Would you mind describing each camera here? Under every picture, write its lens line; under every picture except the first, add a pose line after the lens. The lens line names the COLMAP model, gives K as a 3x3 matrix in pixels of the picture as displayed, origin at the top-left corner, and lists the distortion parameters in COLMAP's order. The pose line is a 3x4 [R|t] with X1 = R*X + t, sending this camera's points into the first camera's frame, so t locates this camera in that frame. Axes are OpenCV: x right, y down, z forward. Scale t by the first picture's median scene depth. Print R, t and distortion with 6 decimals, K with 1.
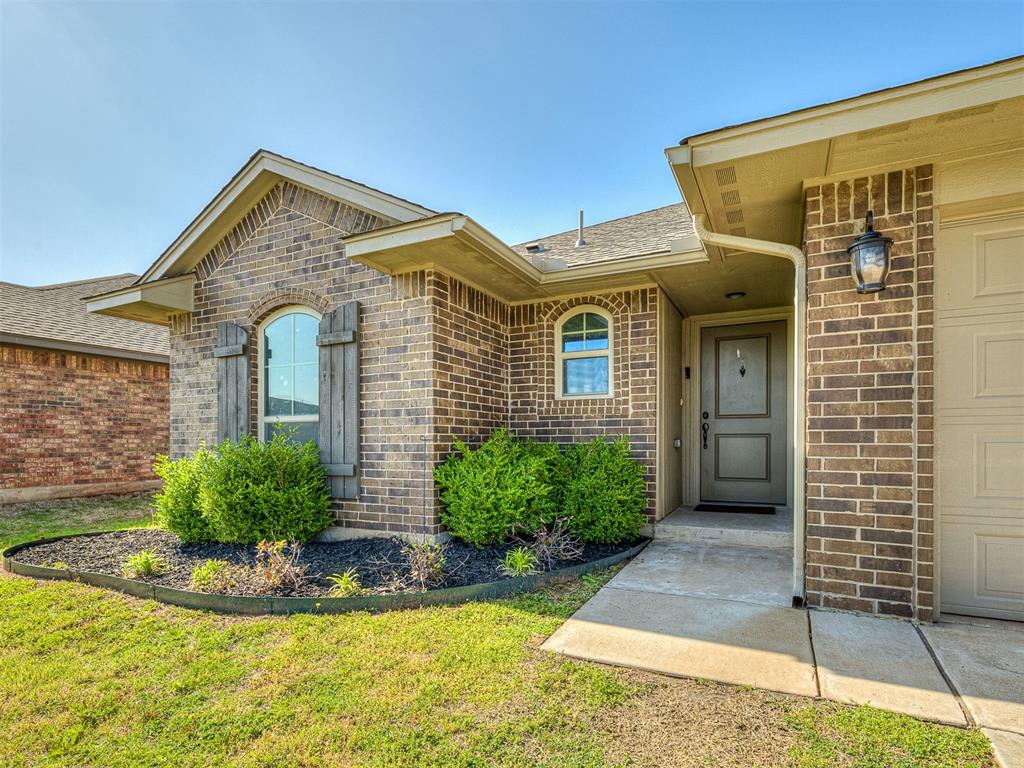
lens RADIAL K [[525.4, 0, 515.3], [0, 525.4, 445.1], [0, 0, 1]] dist [-0.006828, 0.000048]
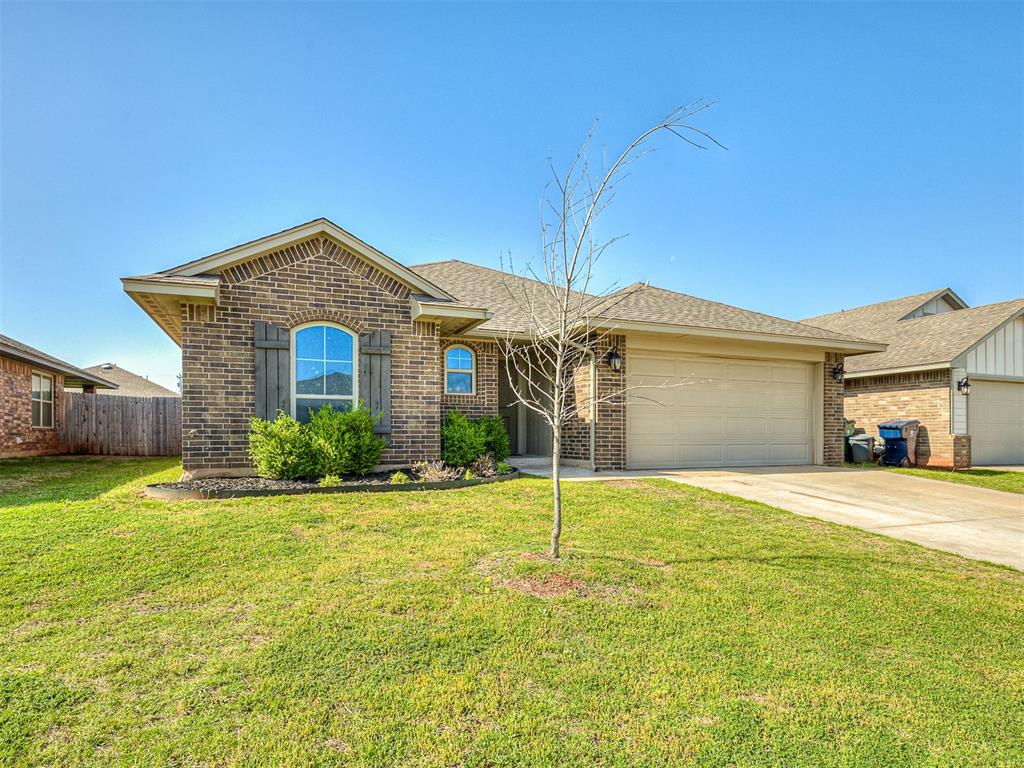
lens RADIAL K [[525.4, 0, 484.8], [0, 525.4, 432.5], [0, 0, 1]] dist [-0.006828, 0.000048]
pose [[0.691707, 0.007432, 0.722140, -1.349619], [0.000117, 0.999946, -0.010403, 0.075592], [-0.722179, 0.007281, 0.691668, -0.407235]]
